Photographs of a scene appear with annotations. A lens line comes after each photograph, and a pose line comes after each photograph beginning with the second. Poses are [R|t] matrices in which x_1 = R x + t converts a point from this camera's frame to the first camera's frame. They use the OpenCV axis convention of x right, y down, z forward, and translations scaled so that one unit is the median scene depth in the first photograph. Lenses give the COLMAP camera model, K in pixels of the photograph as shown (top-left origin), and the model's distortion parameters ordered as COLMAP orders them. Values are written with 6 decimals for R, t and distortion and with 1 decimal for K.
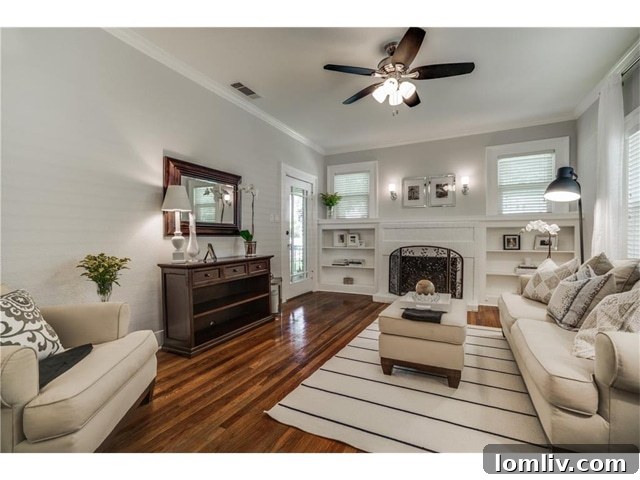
lens RADIAL K [[288.7, 0, 319.6], [0, 288.7, 237.5], [0, 0, 1]] dist [-0.003223, -0.000195]
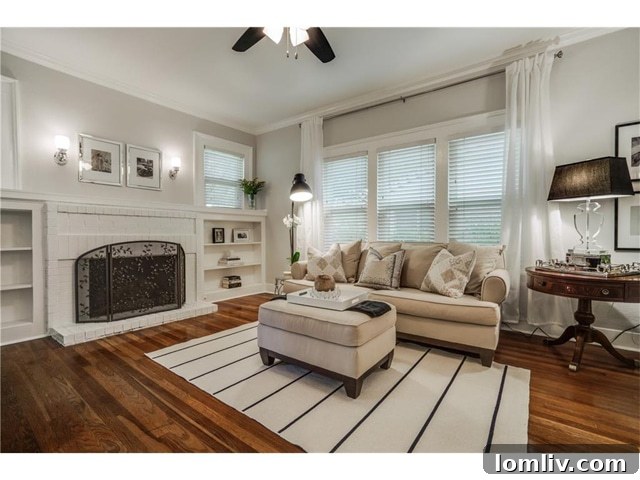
lens RADIAL K [[294.8, 0, 307.4], [0, 294.8, 241.7], [0, 0, 1]] dist [-0.002568, -0.000077]
pose [[0.191889, -0.021442, 0.981182, -0.277171], [0.000630, 0.999764, 0.021725, 0.015164], [-0.981417, -0.003551, 0.191857, 0.475820]]
